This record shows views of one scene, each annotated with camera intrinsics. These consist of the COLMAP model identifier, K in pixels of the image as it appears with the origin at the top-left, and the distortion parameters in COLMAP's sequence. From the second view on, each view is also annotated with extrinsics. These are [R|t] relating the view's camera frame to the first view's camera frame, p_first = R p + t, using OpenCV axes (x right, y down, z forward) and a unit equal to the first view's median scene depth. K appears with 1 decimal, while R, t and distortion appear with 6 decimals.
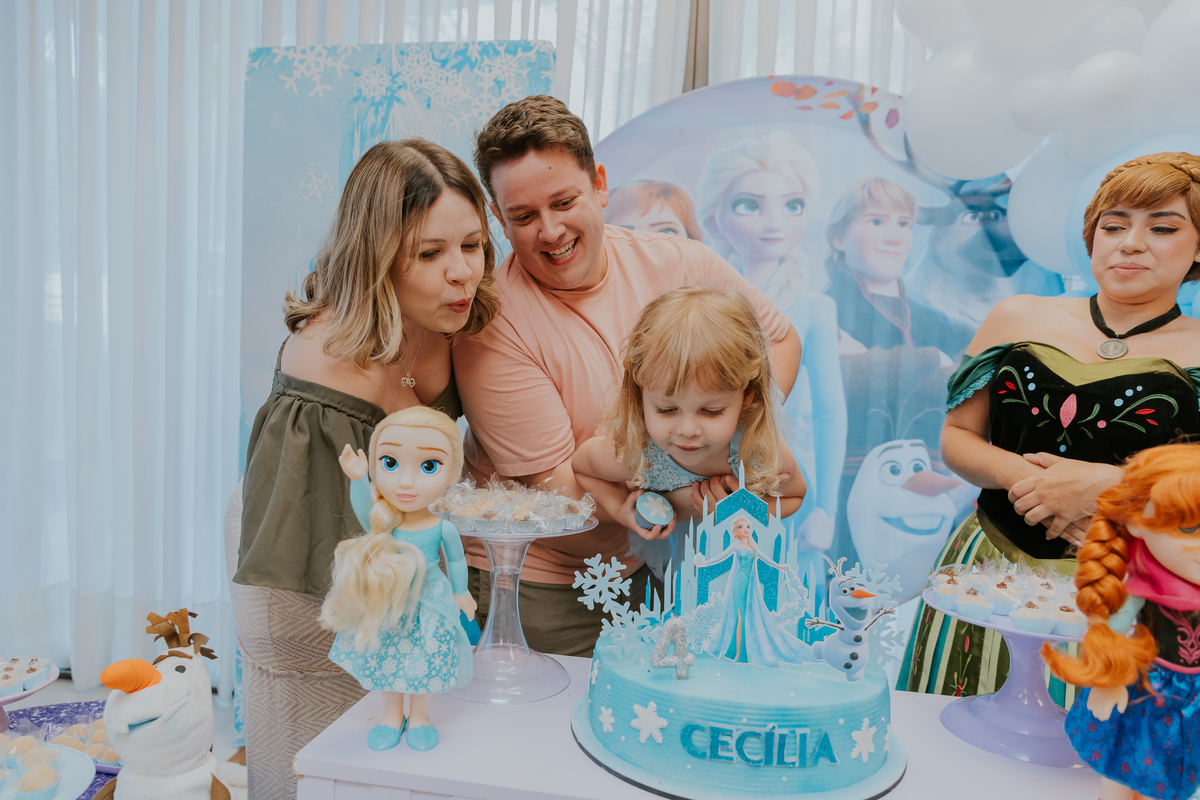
lens RADIAL K [[826.4, 0, 578.7], [0, 826.4, 411.6], [0, 0, 1]] dist [0.001859, 0.006400]
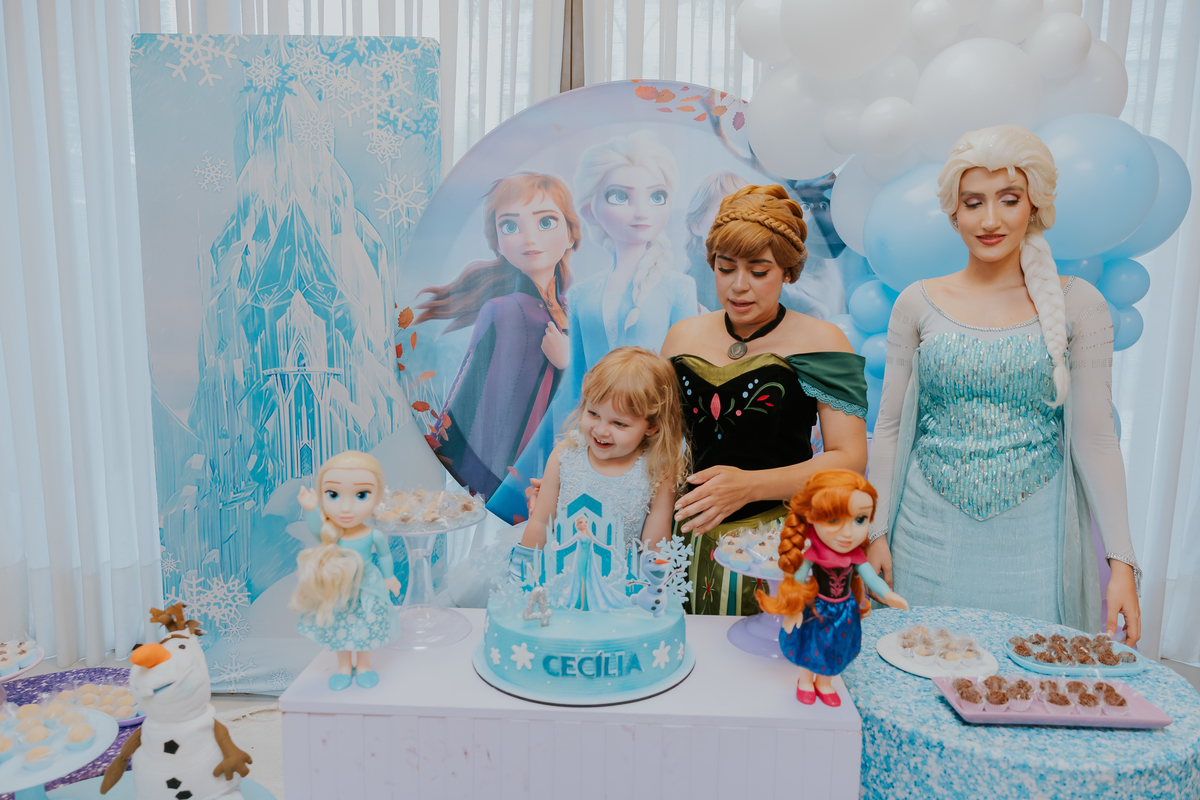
lens RADIAL K [[856.6, 0, 616.8], [0, 856.6, 403.2], [0, 0, 1]] dist [-0.000434, 0.007164]
pose [[0.988011, -0.043910, 0.148009, 0.015627], [0.029422, 0.994683, 0.098693, -0.084316], [-0.151555, -0.093155, 0.984049, -0.189127]]
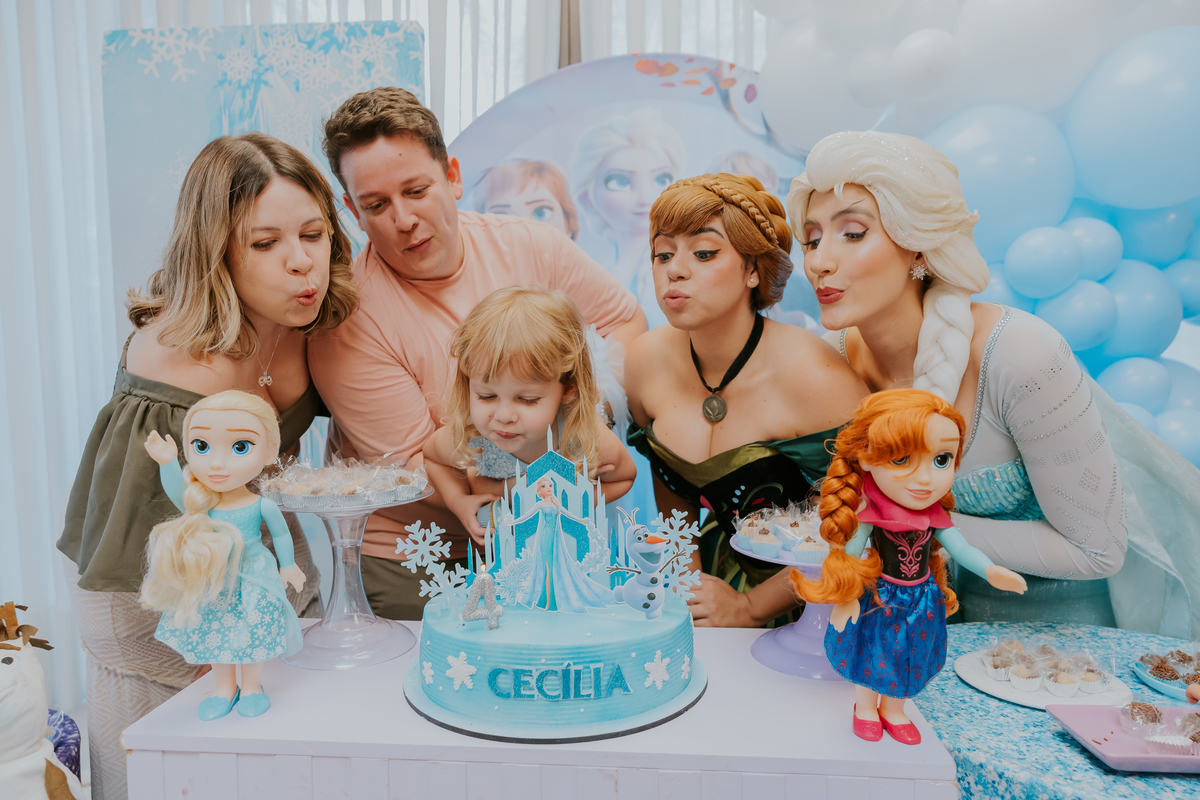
lens RADIAL K [[826.4, 0, 593.9], [0, 826.4, 411.4], [0, 0, 1]] dist [0.001859, 0.006400]
pose [[0.994153, -0.054450, 0.093245, 0.062786], [0.051904, 0.998216, 0.029519, 0.005102], [-0.094686, -0.024507, 0.995205, -0.029879]]
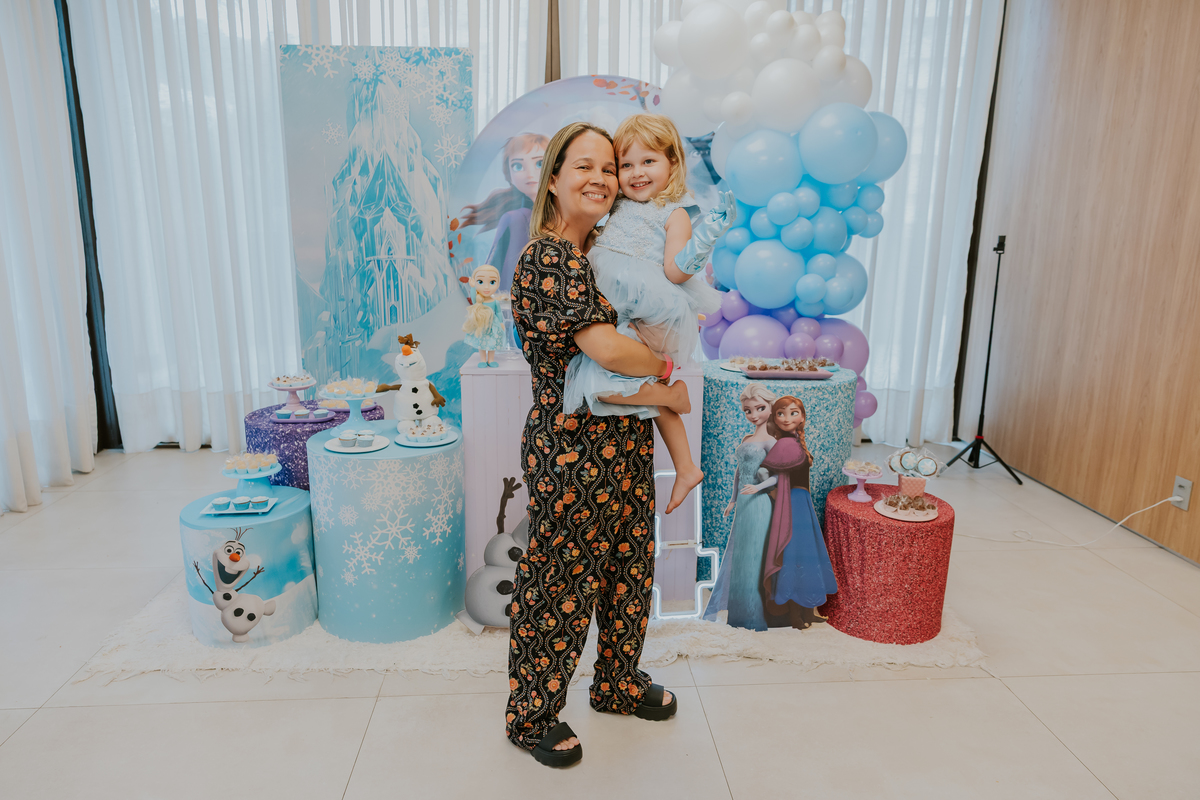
lens RADIAL K [[790.9, 0, 596.1], [0, 790.9, 400.6], [0, 0, 1]] dist [0.006152, -0.001714]
pose [[0.979227, -0.073832, 0.188848, -0.153849], [0.038625, 0.982218, 0.183727, -0.014414], [-0.199055, -0.172616, 0.964666, -0.850102]]
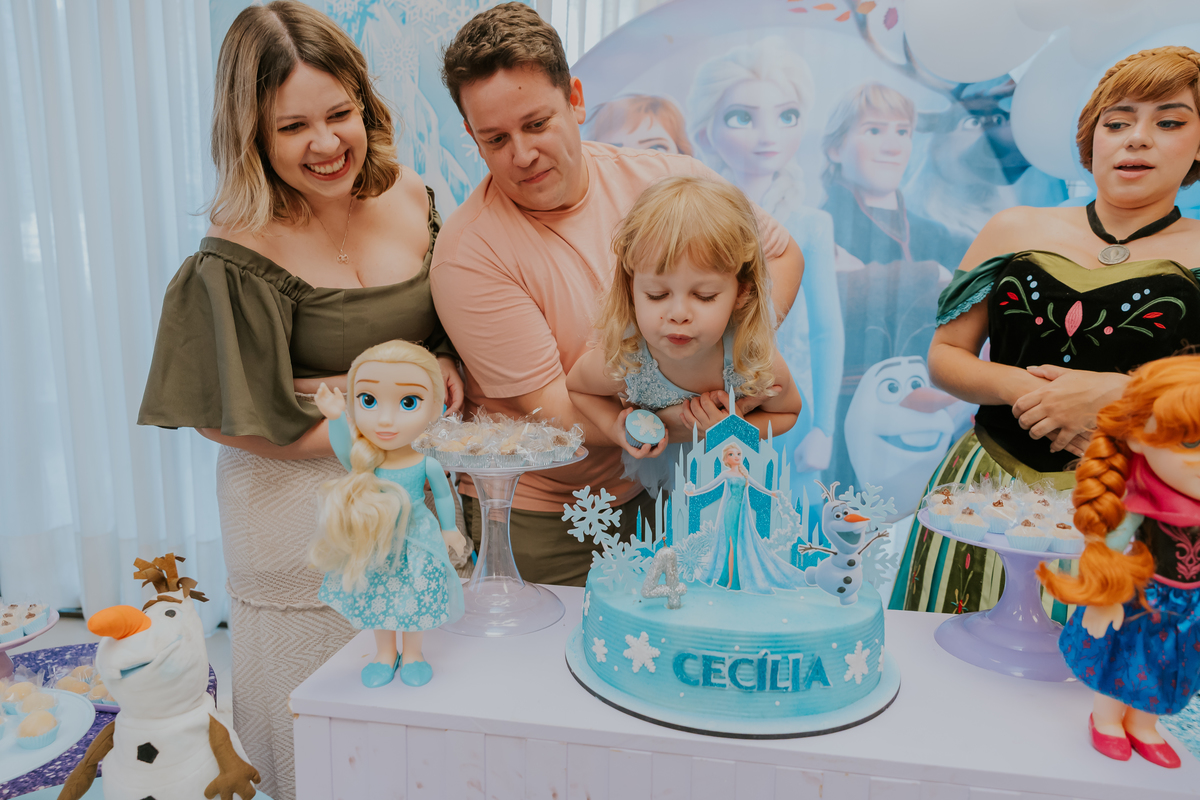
lens RADIAL K [[826.4, 0, 578.7], [0, 826.4, 411.9], [0, 0, 1]] dist [0.001859, 0.006400]
pose [[0.999488, -0.031959, -0.001351, 0.007229], [0.031951, 0.995431, 0.089981, -0.001450], [-0.001531, -0.089978, 0.995943, 0.012511]]
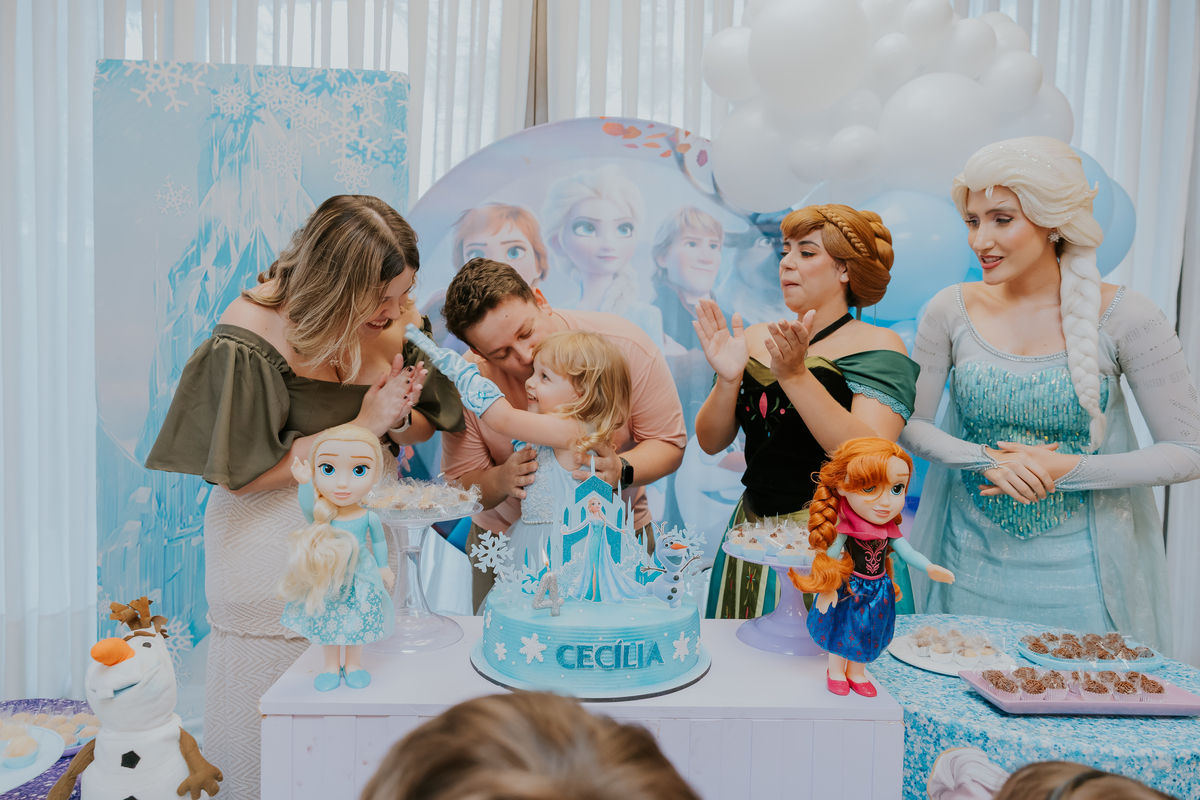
lens RADIAL K [[826.4, 0, 599.3], [0, 826.4, 400.2], [0, 0, 1]] dist [0.001859, 0.006400]
pose [[0.975938, -0.026591, 0.216419, -0.034039], [0.025690, 0.999646, 0.006977, -0.016552], [-0.216528, -0.001249, 0.976276, -0.134221]]
